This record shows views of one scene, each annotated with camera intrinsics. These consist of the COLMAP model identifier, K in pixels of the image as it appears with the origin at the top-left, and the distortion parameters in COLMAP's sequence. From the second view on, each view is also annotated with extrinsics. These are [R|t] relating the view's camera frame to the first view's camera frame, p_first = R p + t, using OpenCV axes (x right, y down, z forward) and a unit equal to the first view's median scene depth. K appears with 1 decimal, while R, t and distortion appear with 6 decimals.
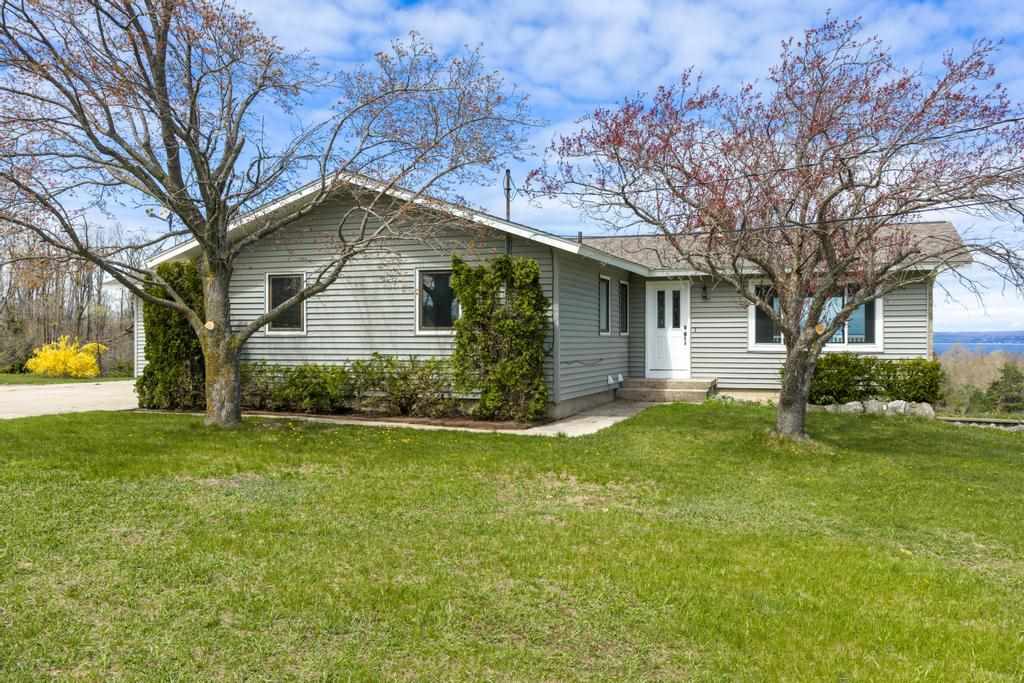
lens RADIAL K [[818.4, 0, 512.0], [0, 818.4, 341.5], [0, 0, 1]] dist [0.006632, -0.002470]
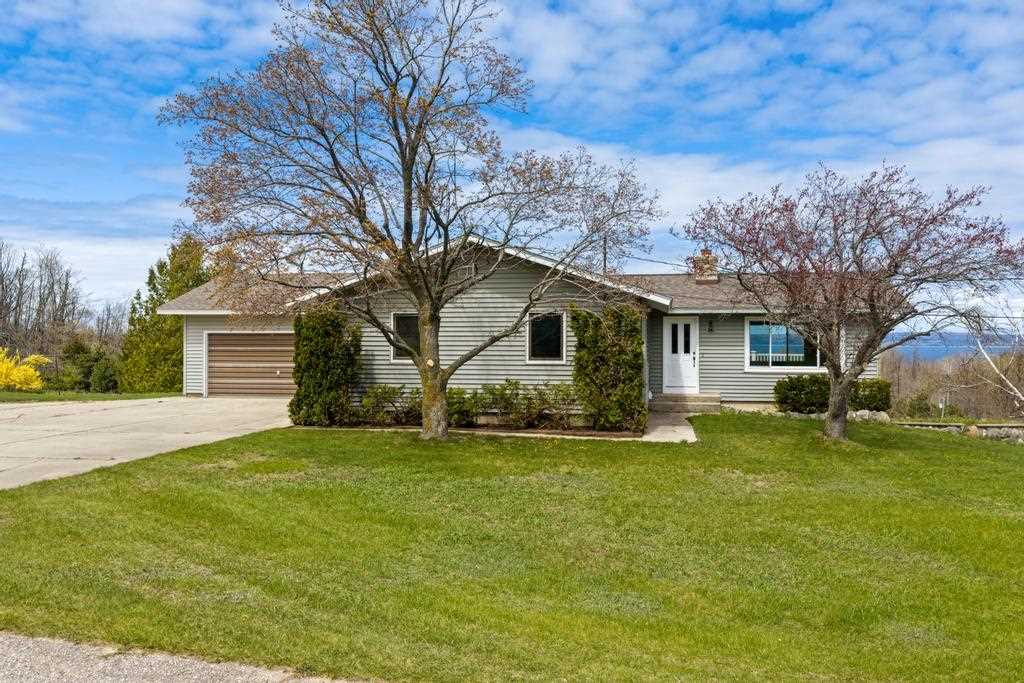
lens RADIAL K [[818.4, 0, 512.0], [0, 818.4, 341.5], [0, 0, 1]] dist [0.006632, -0.002470]
pose [[0.983637, 0.001727, 0.180153, -0.350092], [-0.001198, 0.999995, -0.003041, -0.036883], [-0.180157, 0.002776, 0.983634, -0.233046]]
